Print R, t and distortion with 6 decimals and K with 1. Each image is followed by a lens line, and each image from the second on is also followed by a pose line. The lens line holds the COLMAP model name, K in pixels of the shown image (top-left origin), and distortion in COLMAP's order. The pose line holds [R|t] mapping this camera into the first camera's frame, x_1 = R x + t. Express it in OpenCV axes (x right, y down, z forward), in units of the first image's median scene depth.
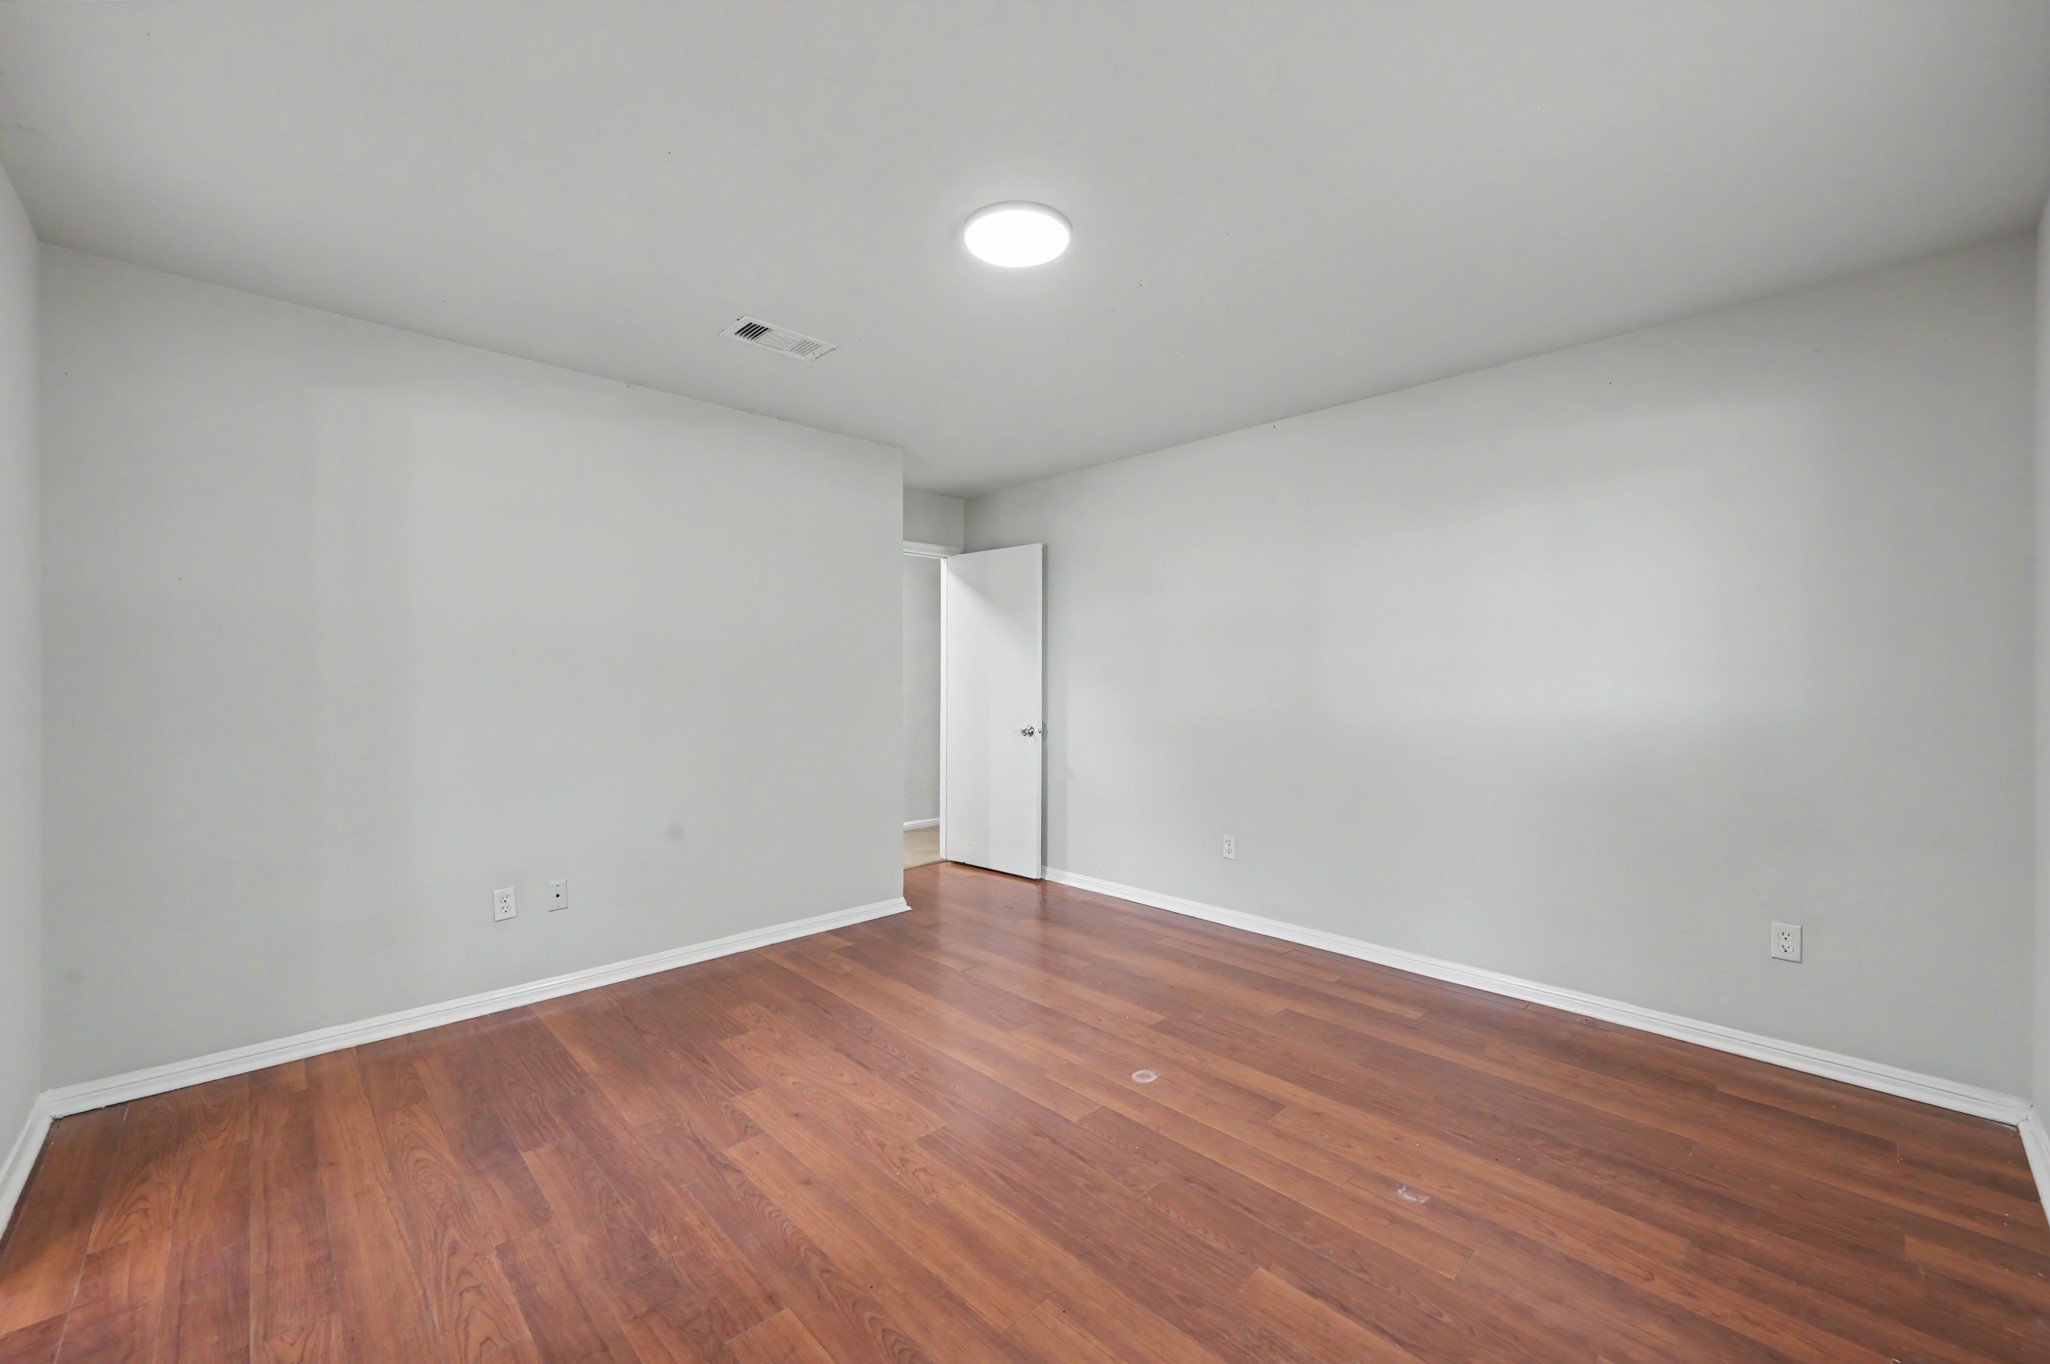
lens RADIAL K [[815.7, 0, 1022.9], [0, 815.7, 679.6], [0, 0, 1]] dist [-0.000313, 0.000087]
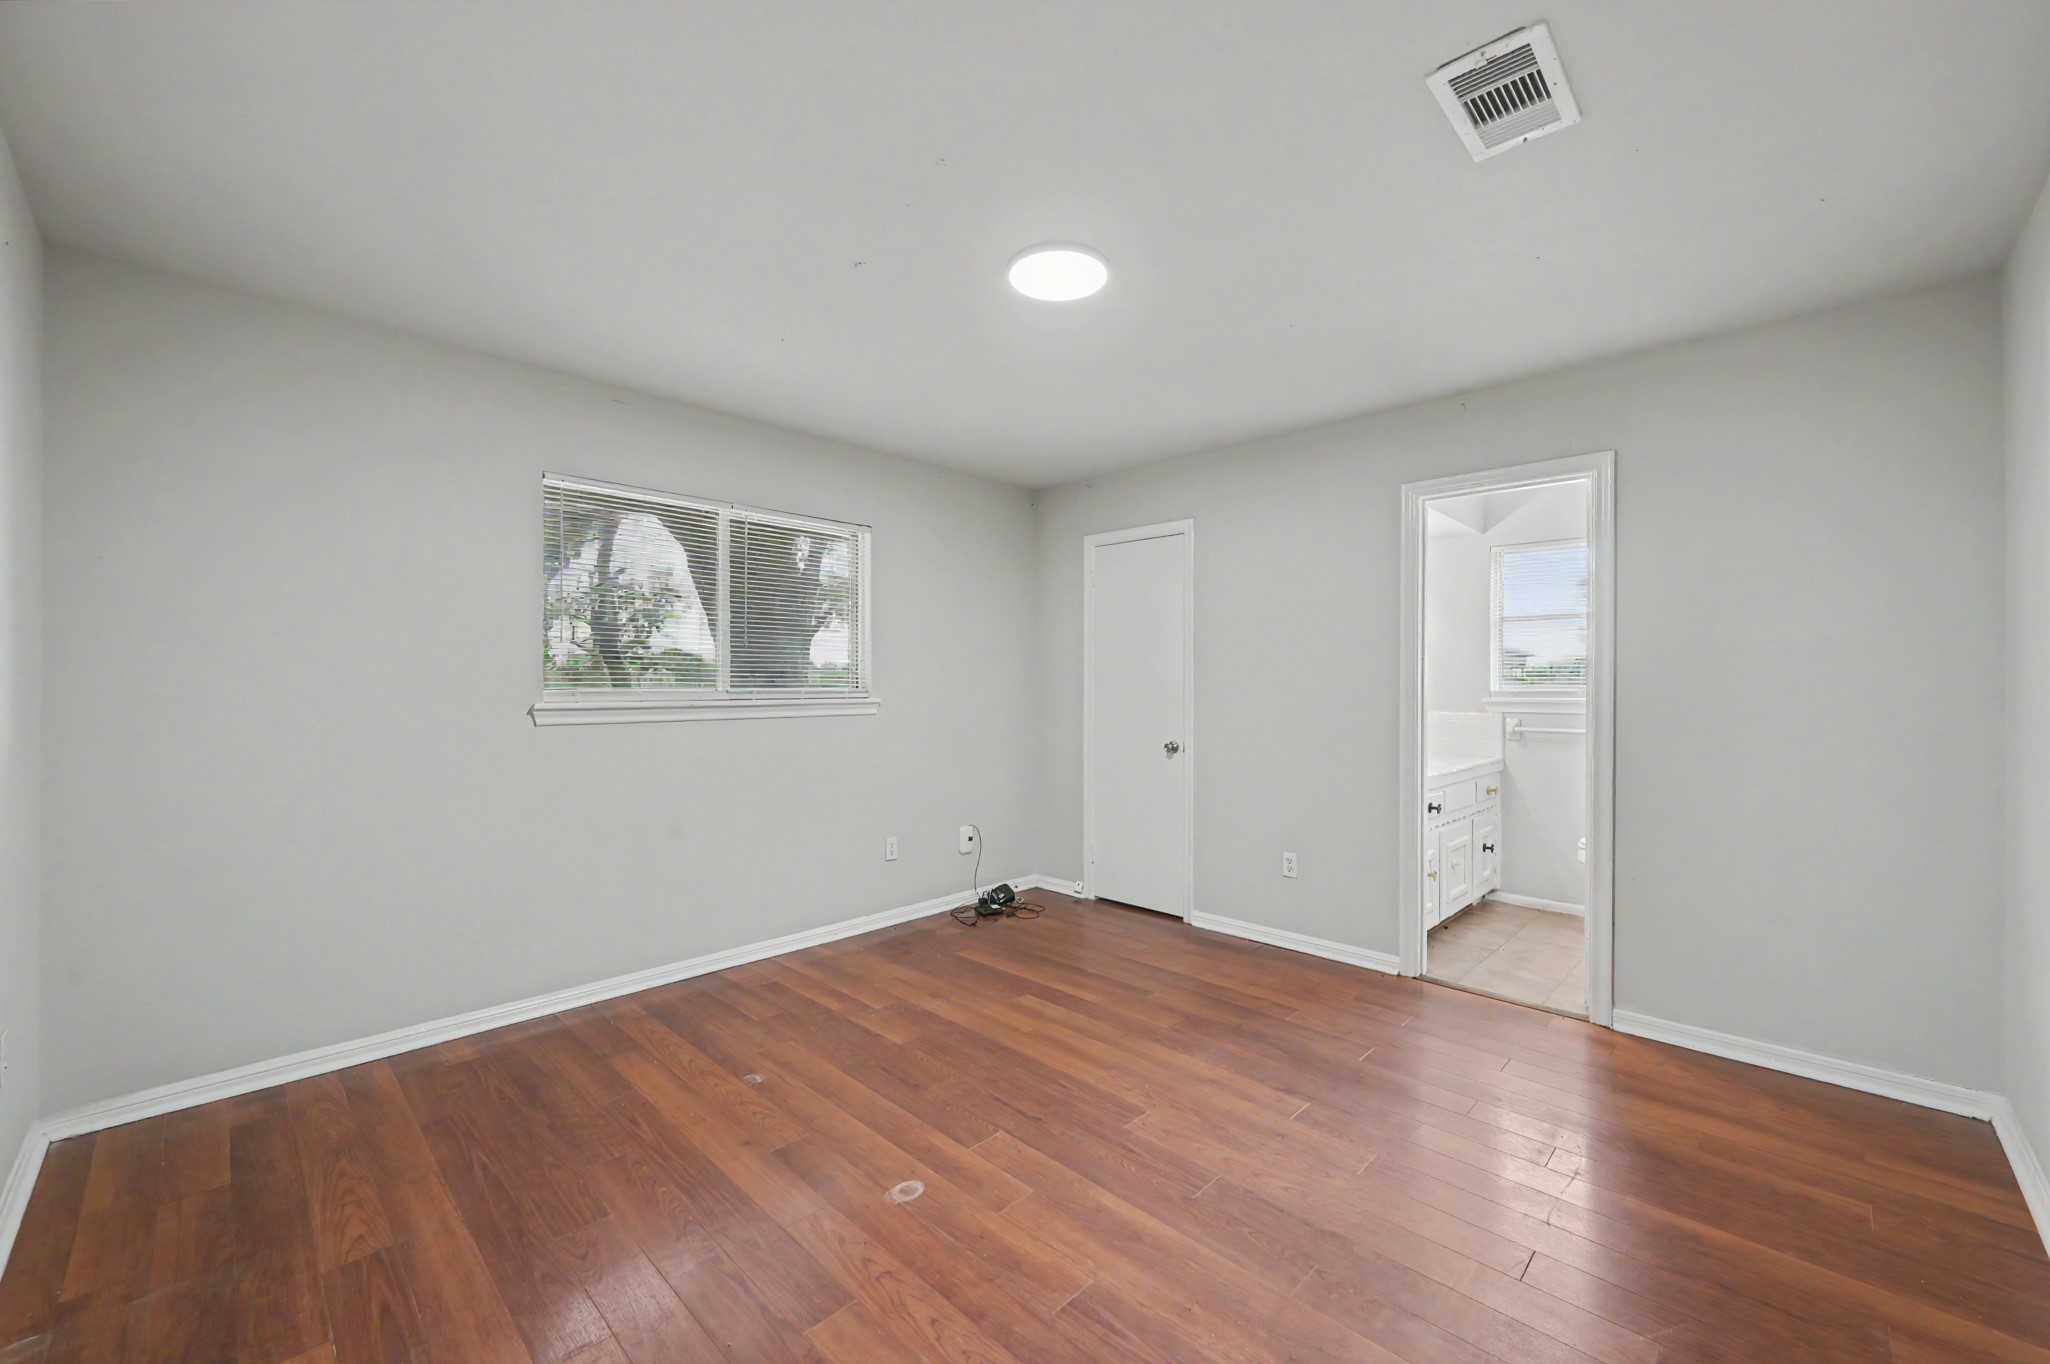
lens RADIAL K [[815.7, 0, 1027.0], [0, 815.7, 683.3], [0, 0, 1]] dist [-0.000313, 0.000087]
pose [[-0.999422, -0.002061, -0.033927, 0.072876], [-0.002129, 0.999996, 0.001980, -0.017289], [0.033923, 0.002052, -0.999422, 2.208925]]
